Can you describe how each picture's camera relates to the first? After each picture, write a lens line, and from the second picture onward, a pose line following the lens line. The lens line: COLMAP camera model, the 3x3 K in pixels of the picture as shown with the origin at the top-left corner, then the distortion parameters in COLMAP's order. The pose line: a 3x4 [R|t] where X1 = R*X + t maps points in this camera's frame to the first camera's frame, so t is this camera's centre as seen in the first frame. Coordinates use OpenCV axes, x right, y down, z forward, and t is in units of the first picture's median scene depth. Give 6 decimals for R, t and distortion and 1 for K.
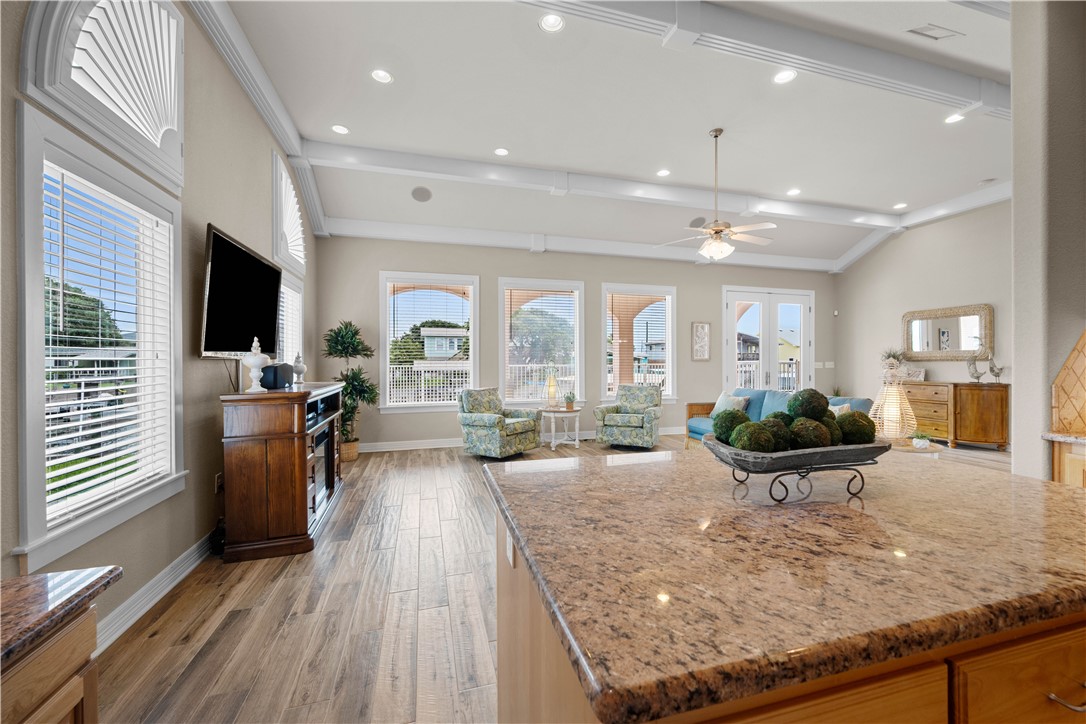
lens RADIAL K [[430.0, 0, 546.1], [0, 430.0, 364.9], [0, 0, 1]] dist [-0.002115, 0.000204]
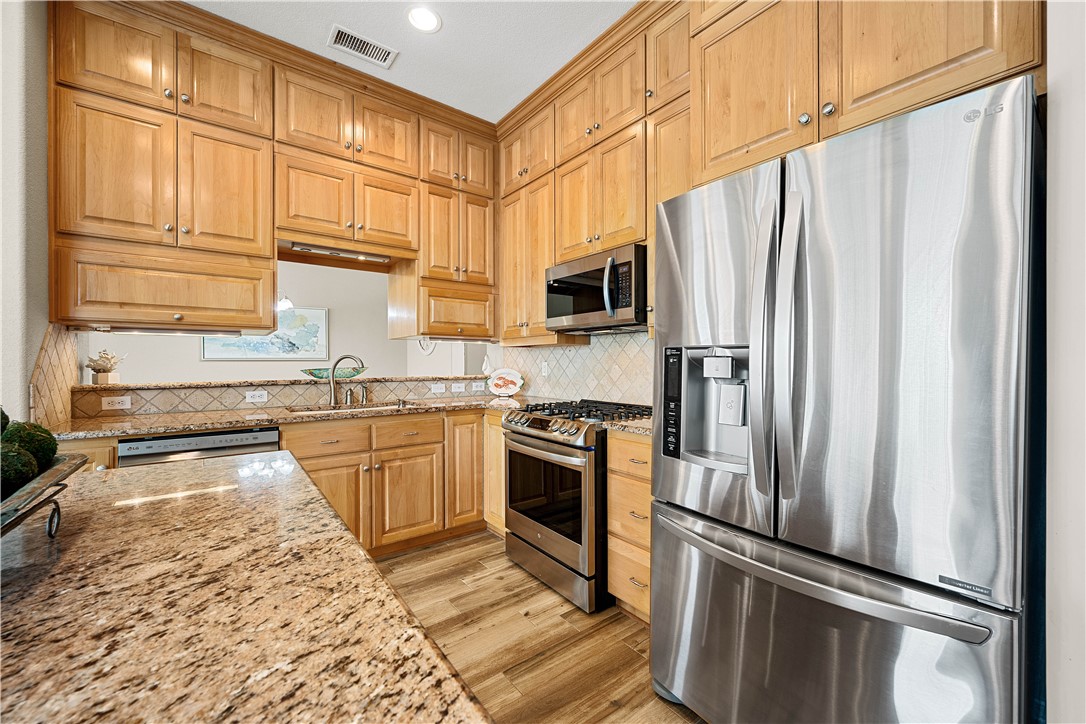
lens RADIAL K [[430.0, 0, 551.9], [0, 430.0, 363.4], [0, 0, 1]] dist [-0.002115, 0.000204]
pose [[-0.372754, 0.001985, 0.927928, -0.047753], [0.017420, 0.999836, 0.004859, 0.004985], [-0.927767, 0.017976, -0.372728, 0.093334]]
